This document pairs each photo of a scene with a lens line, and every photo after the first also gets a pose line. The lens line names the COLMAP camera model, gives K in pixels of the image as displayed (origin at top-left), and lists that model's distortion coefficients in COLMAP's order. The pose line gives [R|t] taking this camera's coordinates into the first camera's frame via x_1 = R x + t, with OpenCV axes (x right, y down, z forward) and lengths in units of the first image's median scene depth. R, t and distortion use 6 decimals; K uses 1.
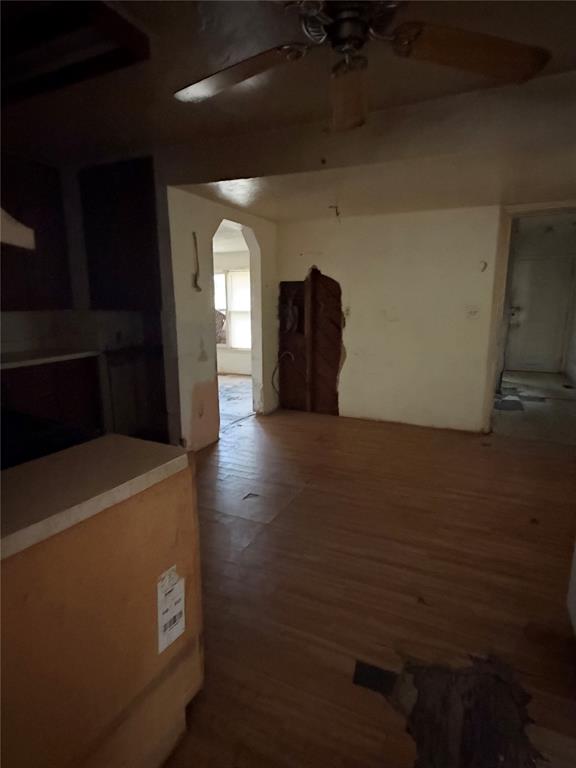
lens RADIAL K [[420.8, 0, 286.5], [0, 420.8, 380.5], [0, 0, 1]] dist [0.003068, -0.001426]
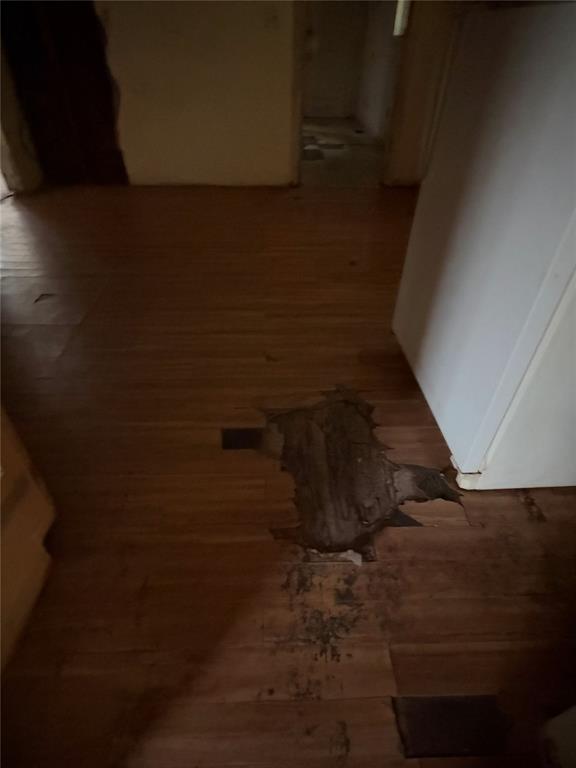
lens RADIAL K [[420.8, 0, 289.1], [0, 420.8, 381.0], [0, 0, 1]] dist [0.003068, -0.001426]
pose [[0.888612, -0.276244, 0.366138, -0.012746], [0.065571, 0.866593, 0.494689, 0.067042], [-0.453948, -0.415579, 0.788178, 0.143809]]
